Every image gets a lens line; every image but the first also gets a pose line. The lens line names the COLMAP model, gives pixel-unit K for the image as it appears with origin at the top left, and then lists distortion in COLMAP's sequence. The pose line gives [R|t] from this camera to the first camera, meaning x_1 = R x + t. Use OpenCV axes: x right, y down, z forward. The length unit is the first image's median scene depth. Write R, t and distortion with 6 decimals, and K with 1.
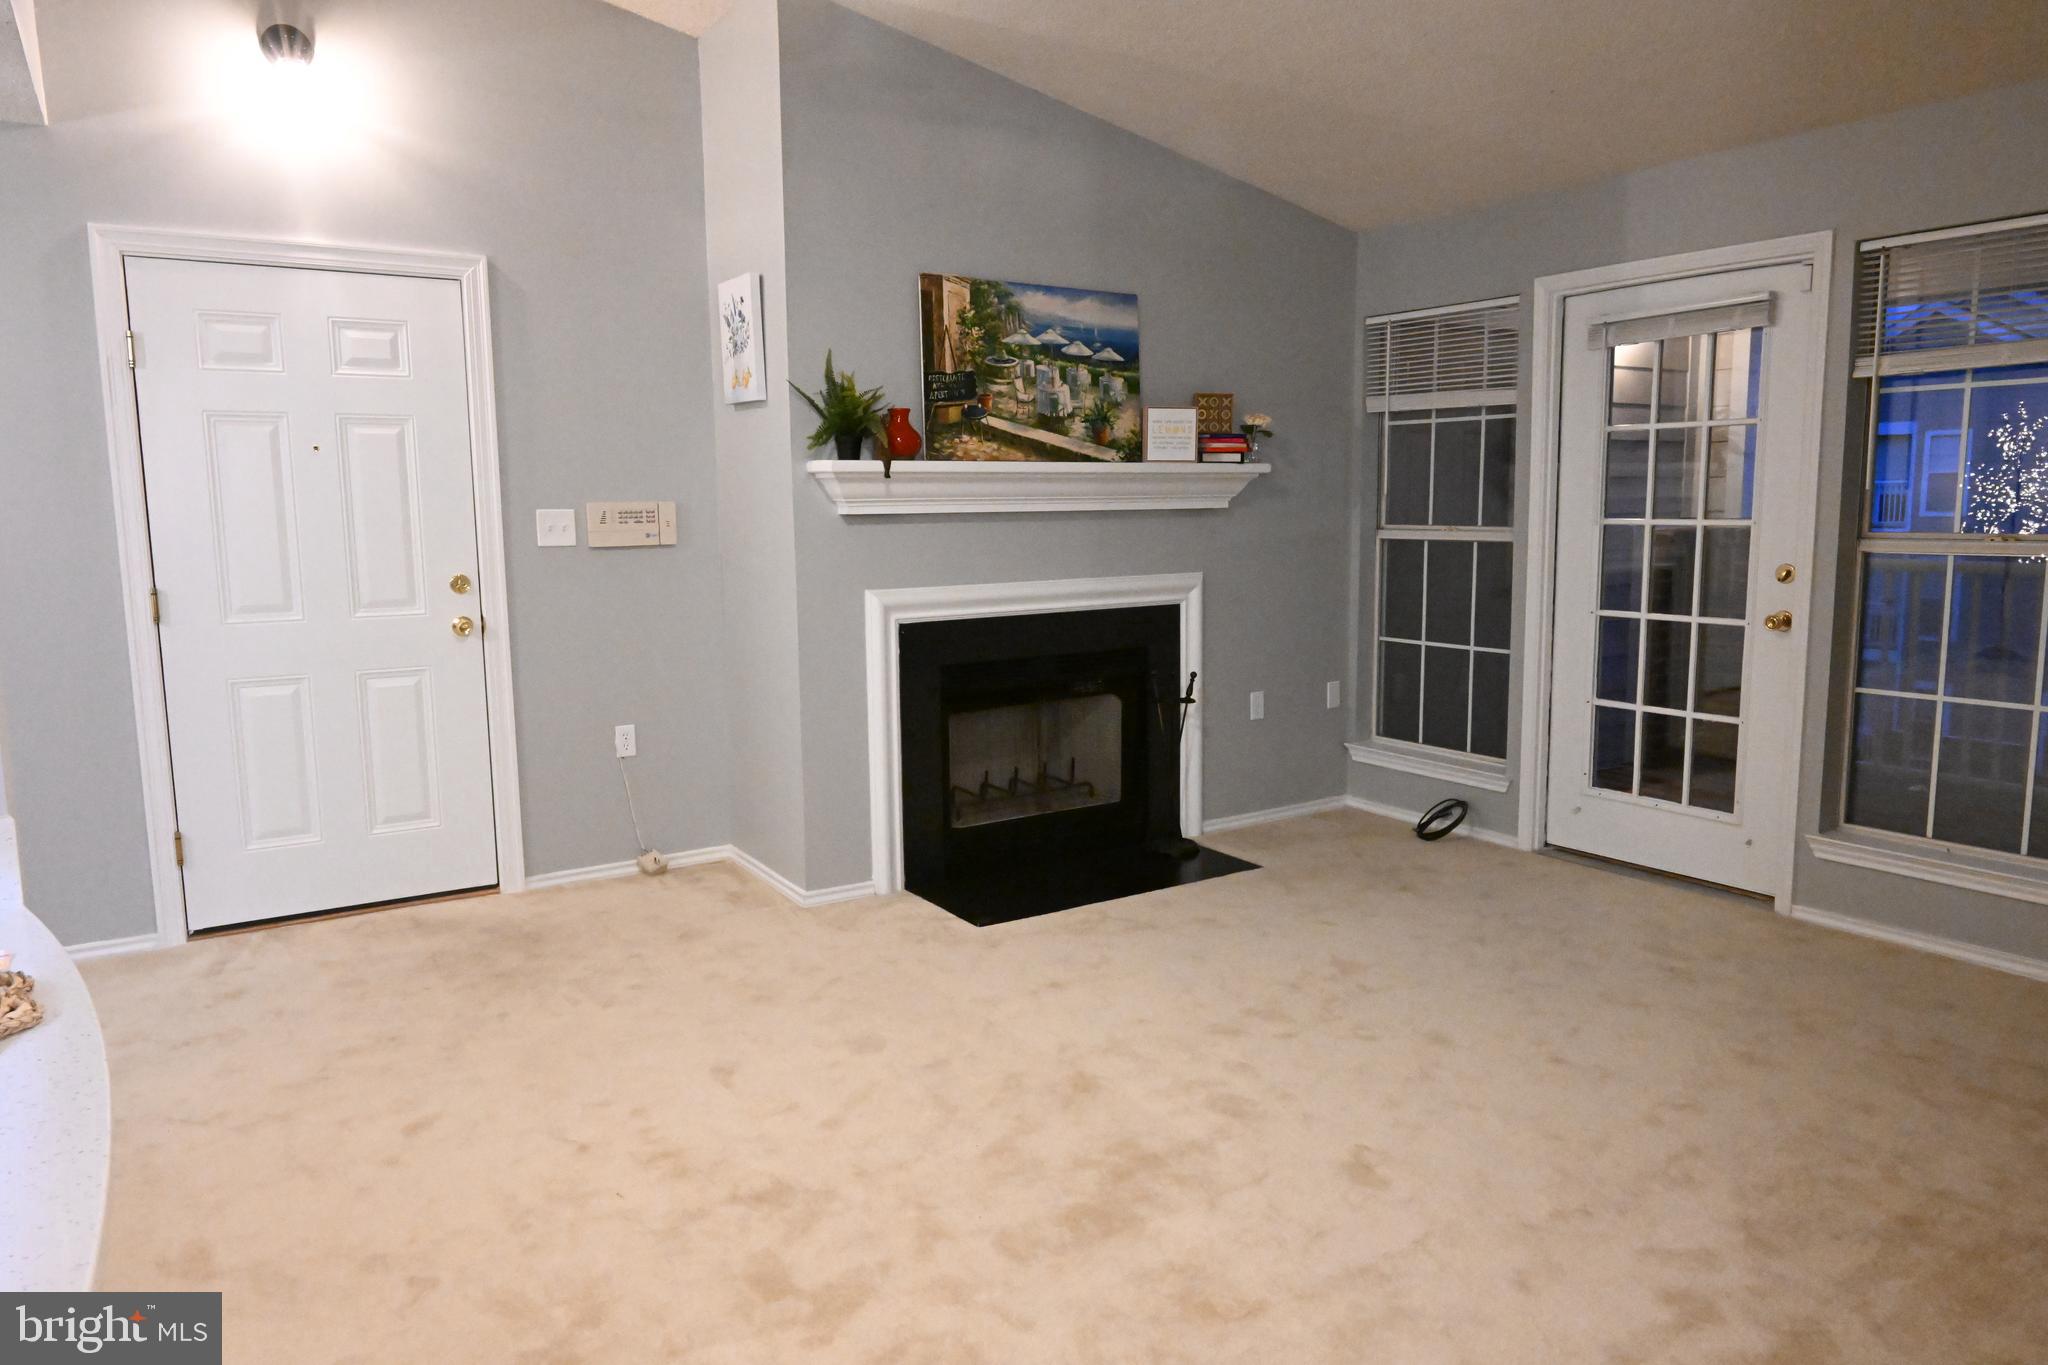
lens RADIAL K [[1350.9, 0, 1028.9], [0, 1350.9, 688.0], [0, 0, 1]] dist [-0.004563, -0.000187]
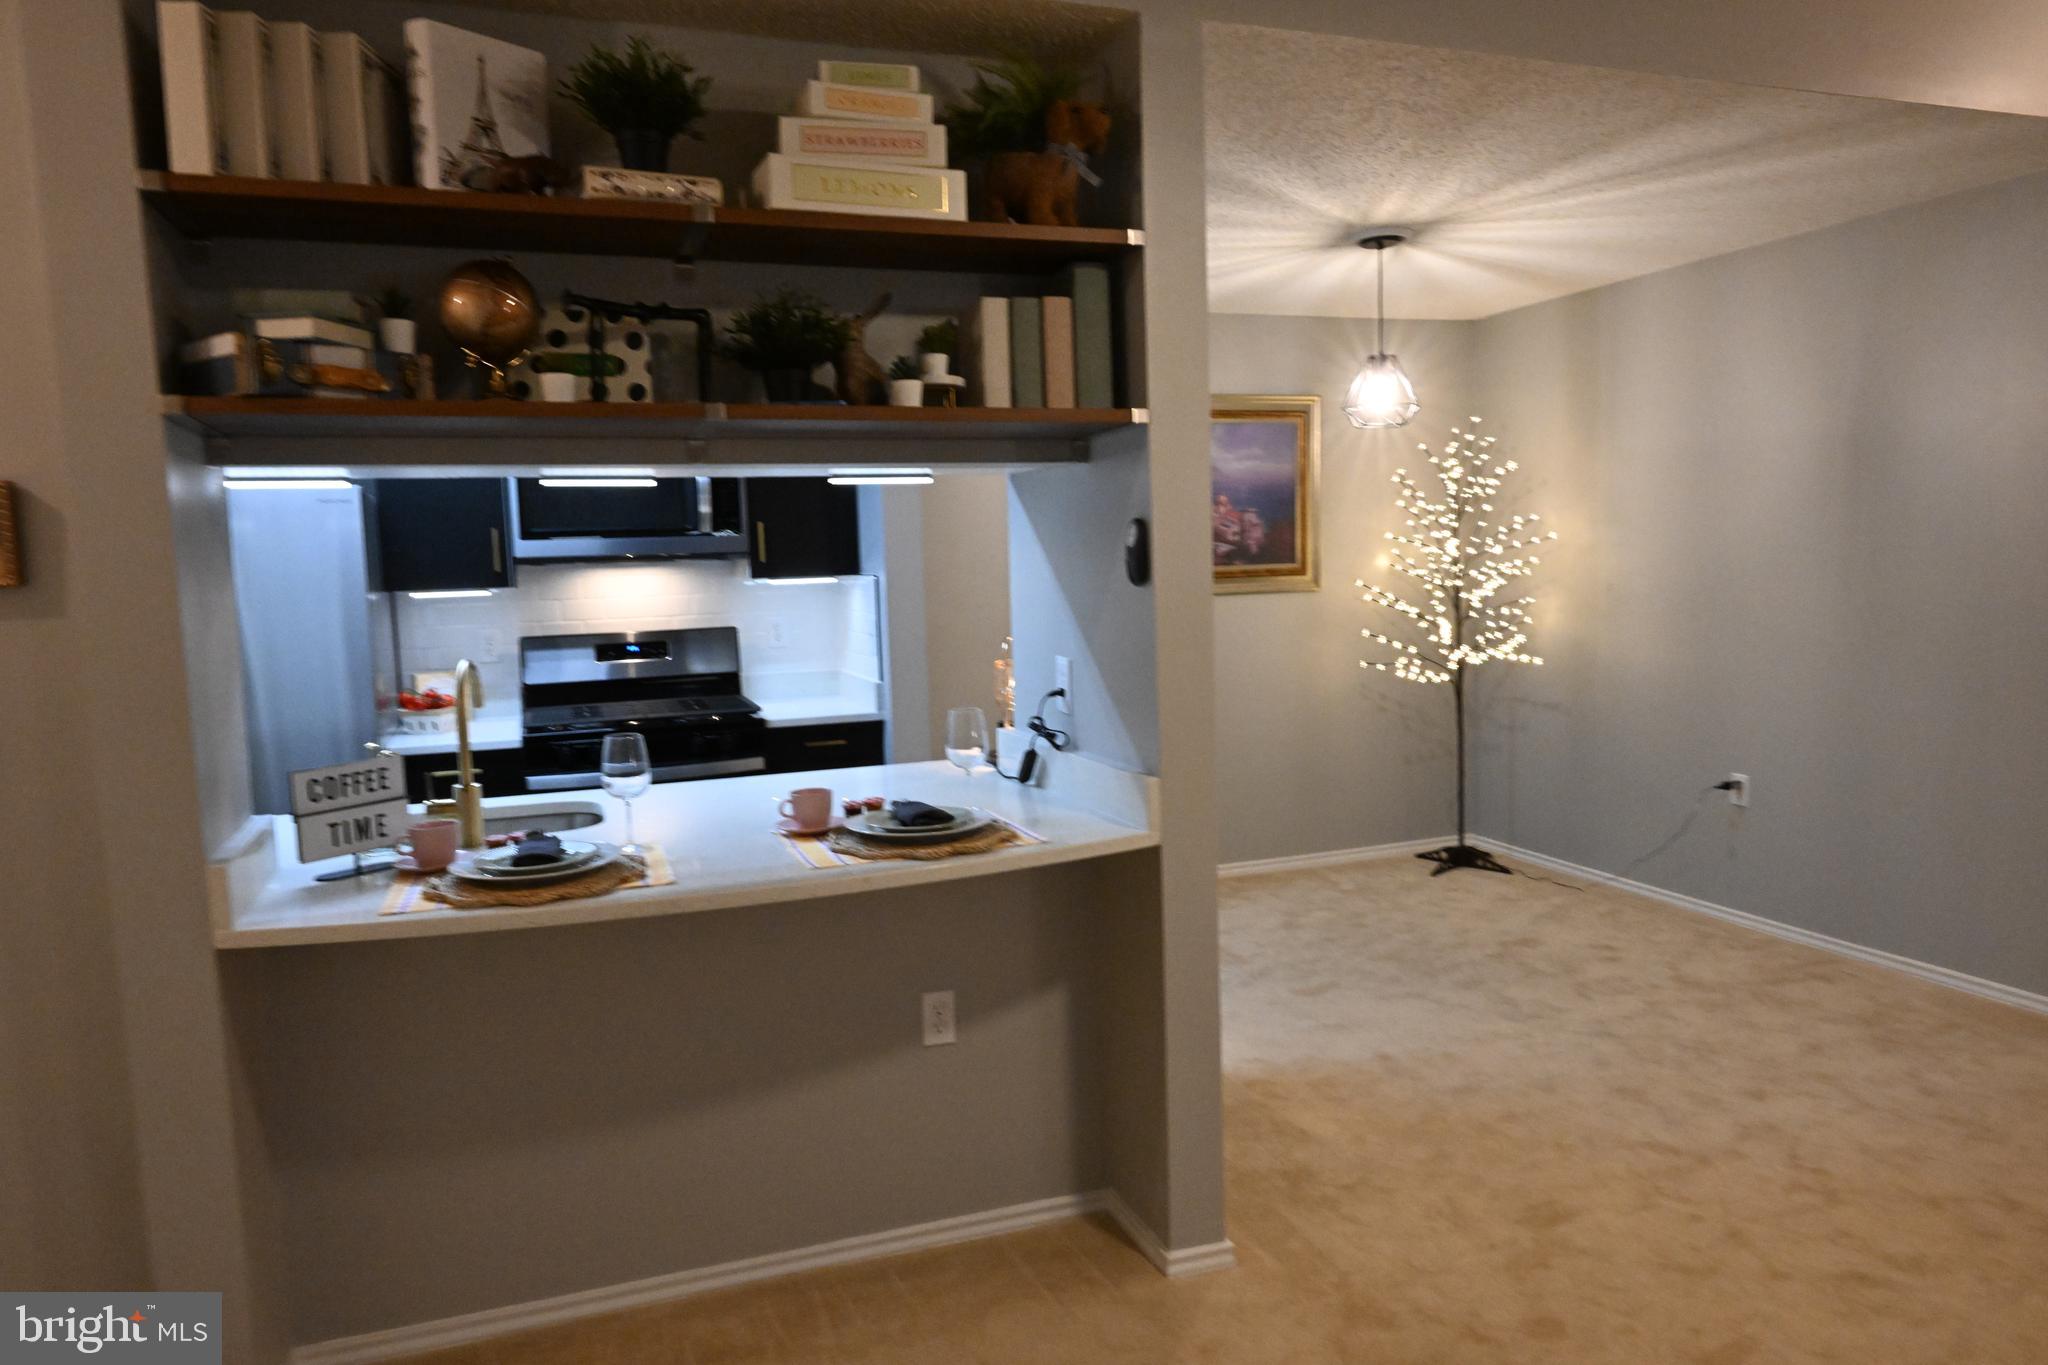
lens RADIAL K [[1354.6, 0, 1038.3], [0, 1354.6, 695.2], [0, 0, 1]] dist [-0.003468, -0.001096]
pose [[-0.218783, 0.122442, -0.968061, 0.307352], [-0.100216, 0.984030, 0.147111, -0.081599], [0.970613, 0.129201, -0.203019, 0.394860]]
